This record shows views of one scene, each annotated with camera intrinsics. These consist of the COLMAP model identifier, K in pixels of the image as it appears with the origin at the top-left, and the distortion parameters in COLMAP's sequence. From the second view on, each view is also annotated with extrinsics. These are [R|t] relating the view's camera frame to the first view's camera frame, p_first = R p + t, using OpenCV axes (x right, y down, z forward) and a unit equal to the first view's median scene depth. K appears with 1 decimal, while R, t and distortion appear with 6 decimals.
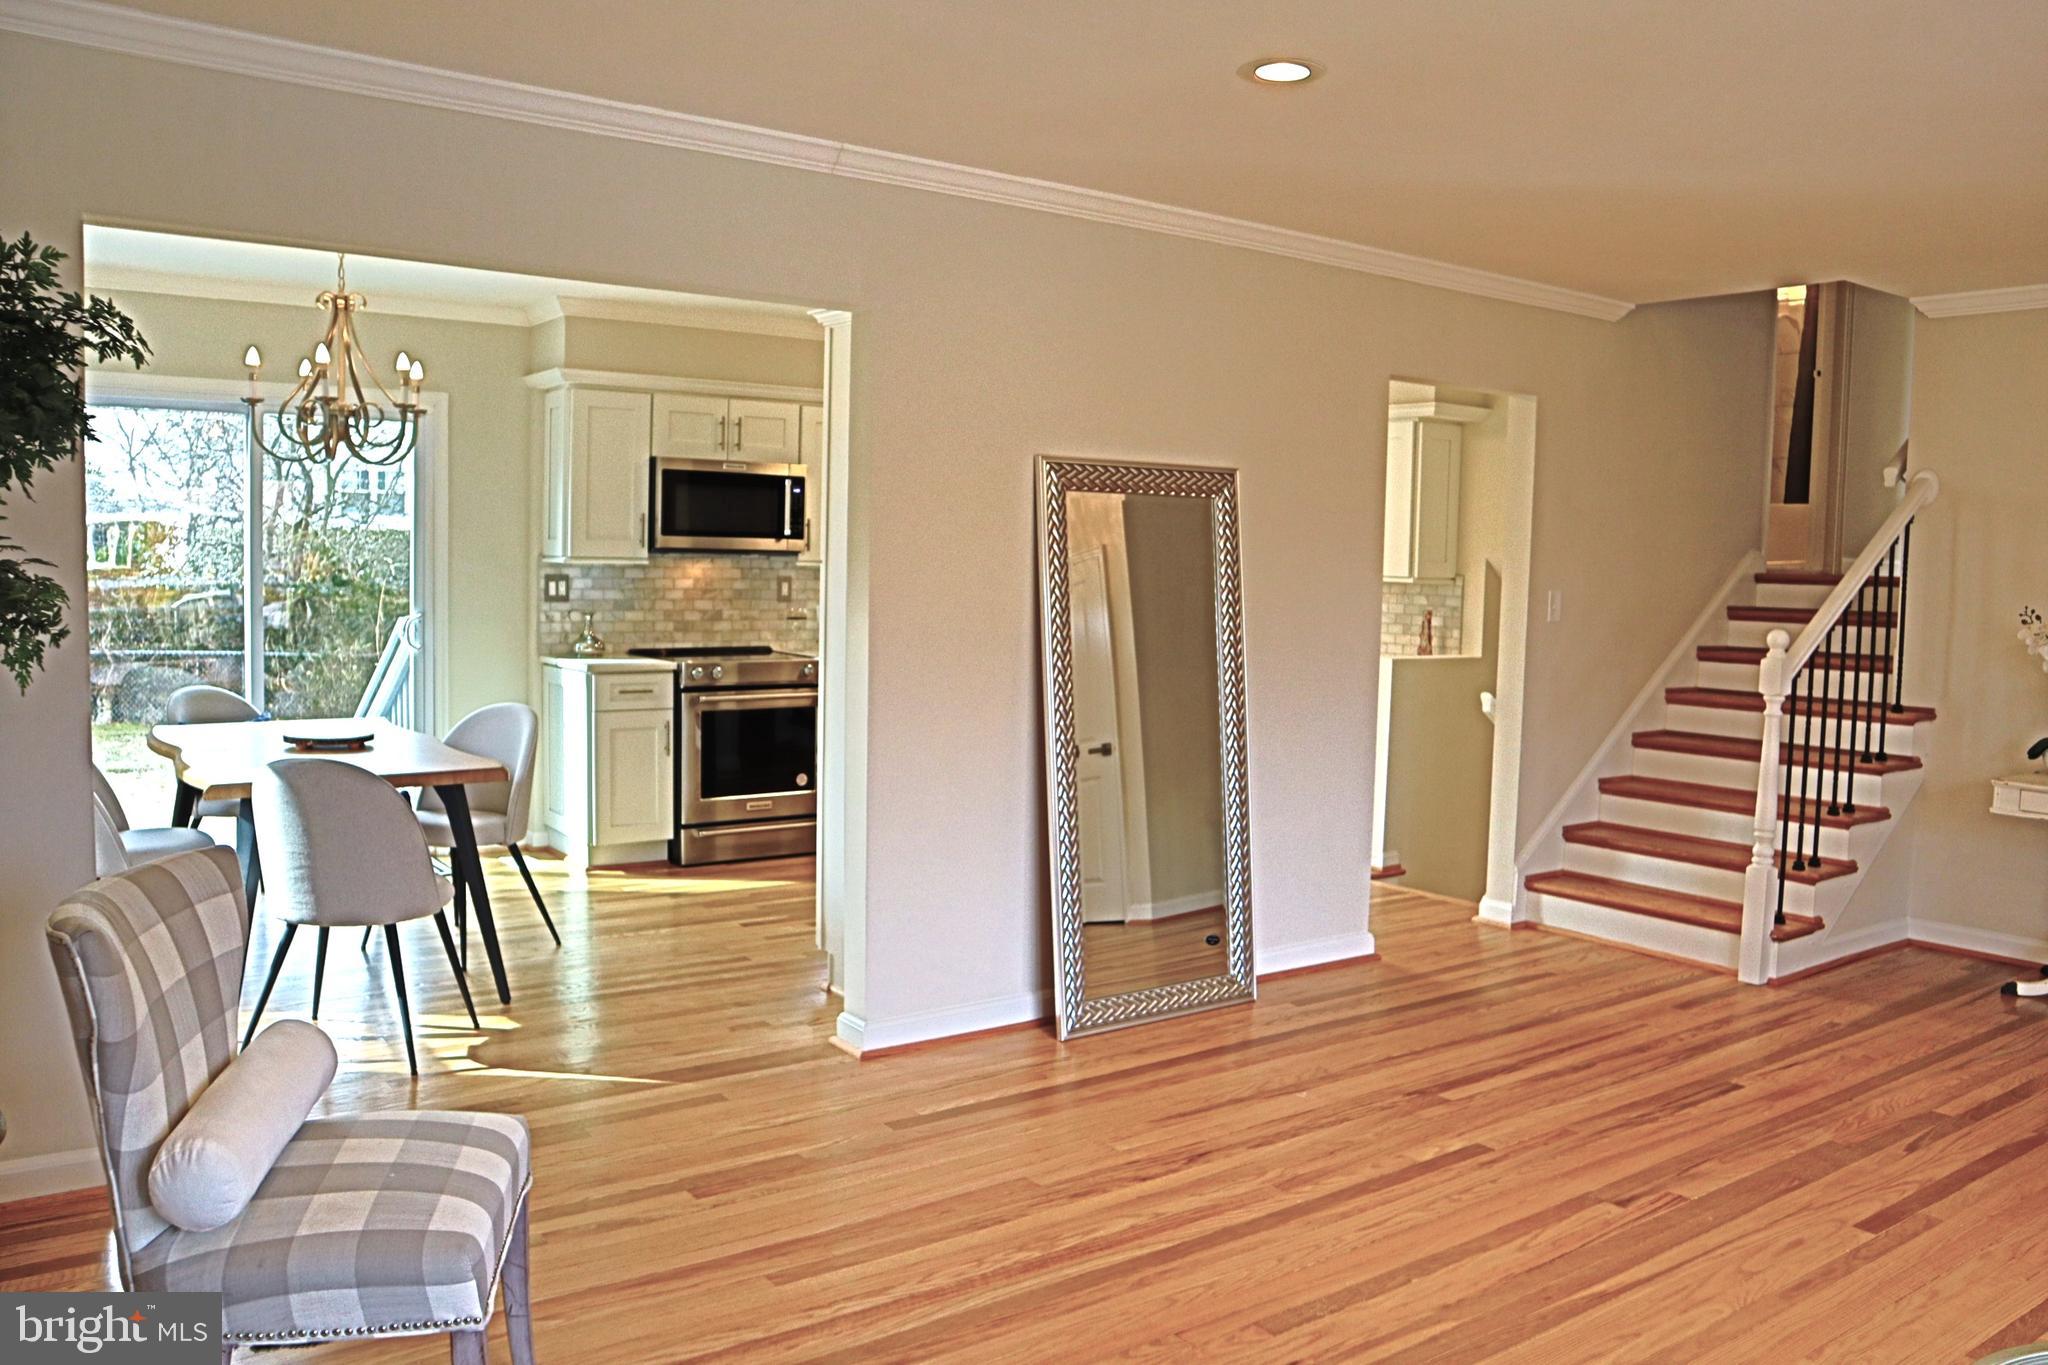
lens RADIAL K [[1567.0, 0, 1003.1], [0, 1567.0, 679.9], [0, 0, 1]] dist [-0.186024, 0.238371]
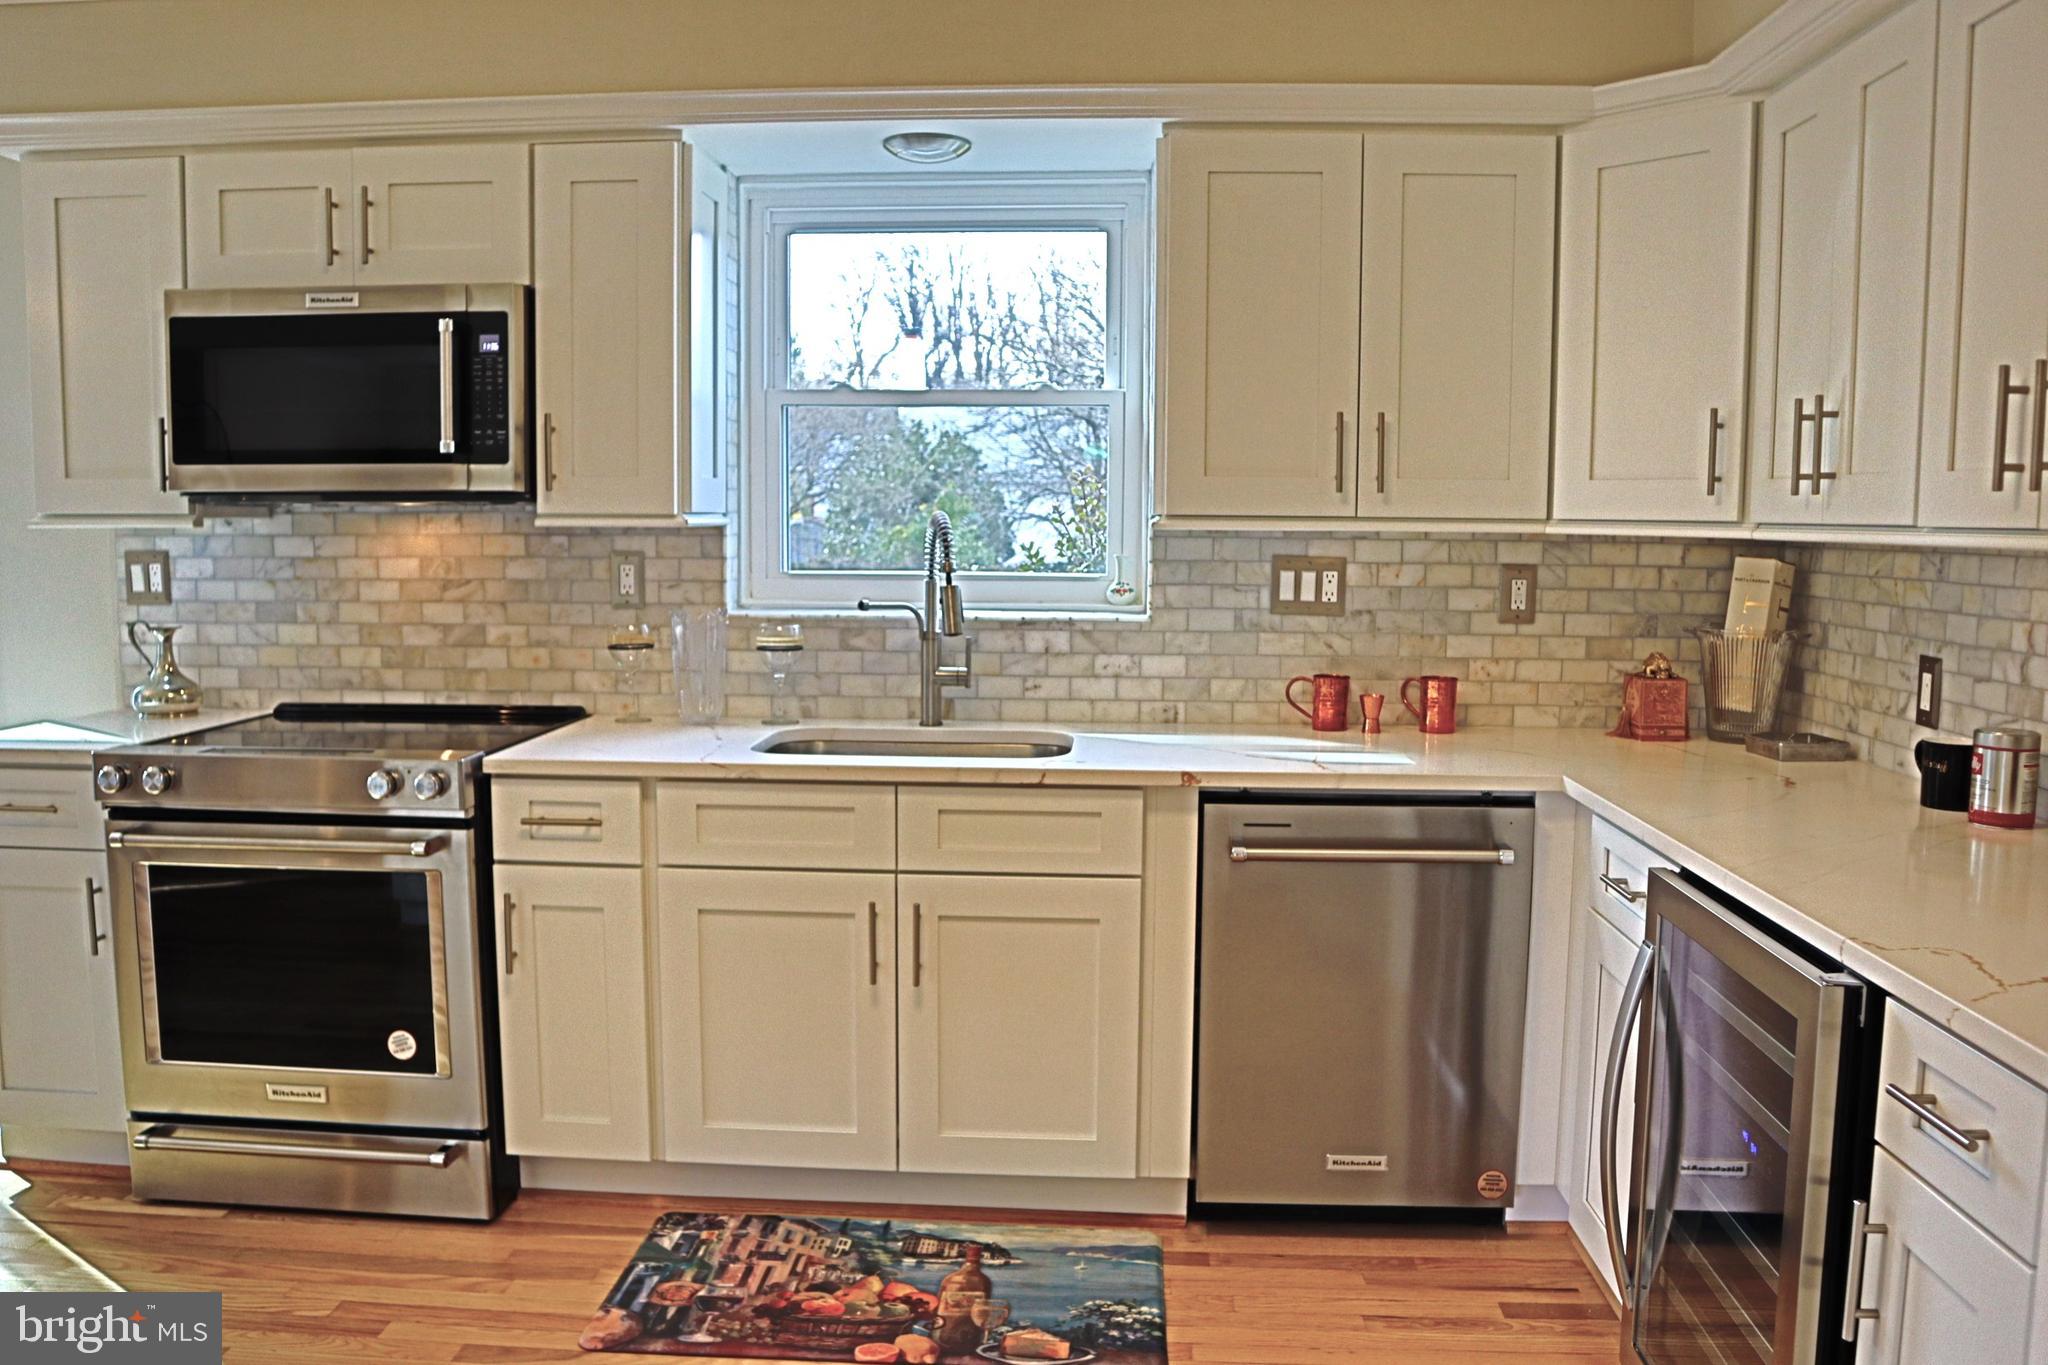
lens RADIAL K [[1583.8, 0, 1009.5], [0, 1583.8, 686.6], [0, 0, 1]] dist [-0.147349, 0.111066]
pose [[0.774323, 0.048549, -0.630926, 0.248416], [-0.038542, 0.998820, 0.029557, -0.049075], [0.631616, 0.001431, 0.775280, 0.784660]]
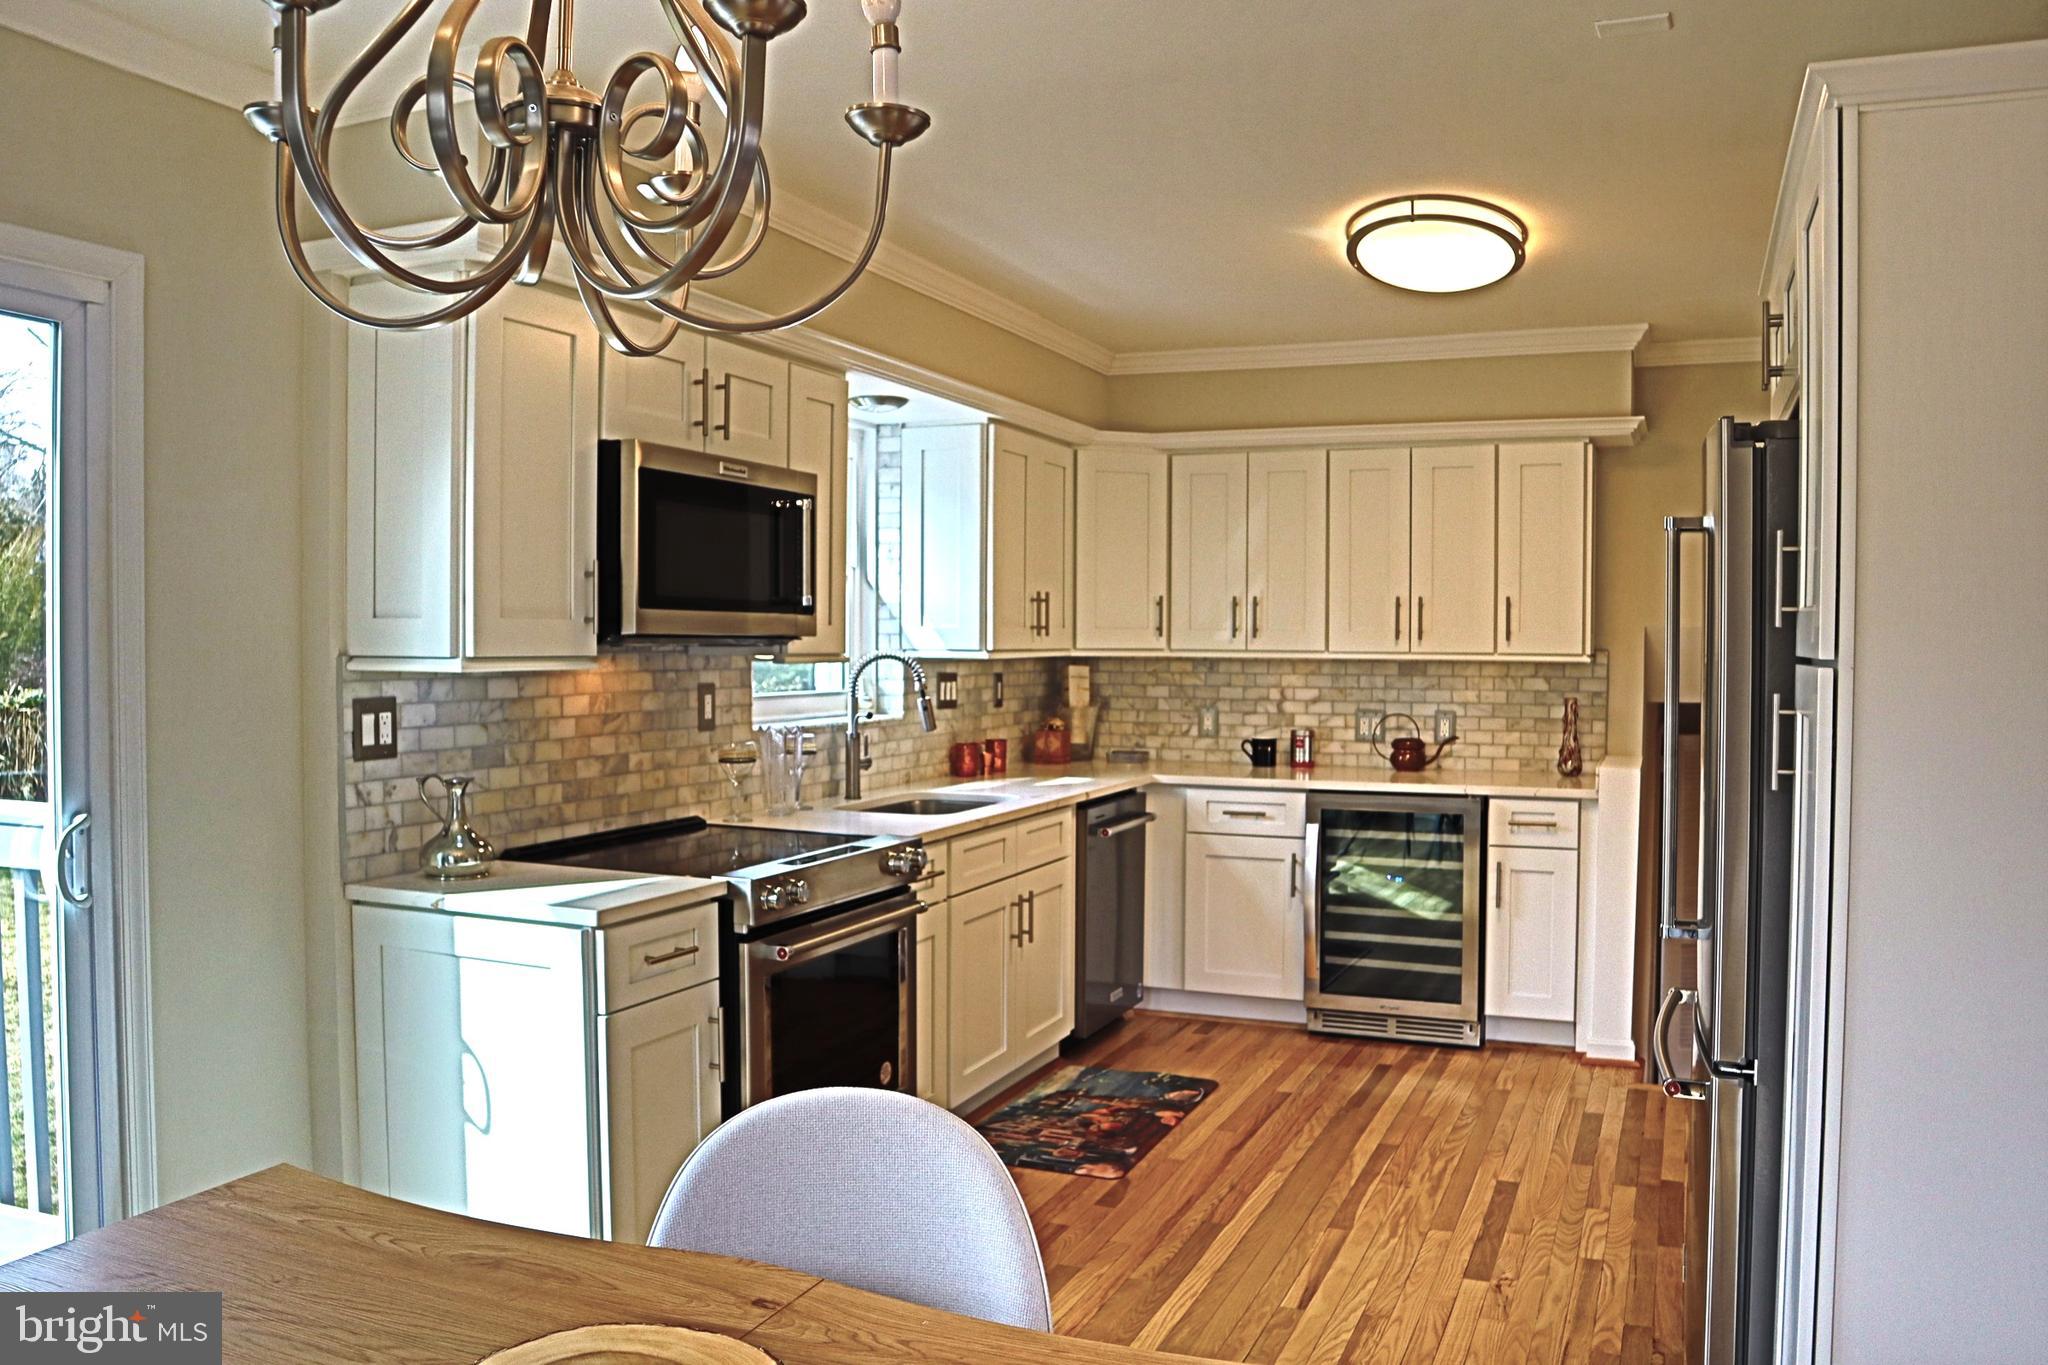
lens RADIAL K [[1583.8, 0, 1009.5], [0, 1583.8, 686.6], [0, 0, 1]] dist [-0.147349, 0.111066]
pose [[0.855631, -0.035880, 0.516341, -0.359851], [0.056361, 0.998121, -0.024037, -0.050249], [-0.514508, 0.049668, 0.856046, 0.523180]]
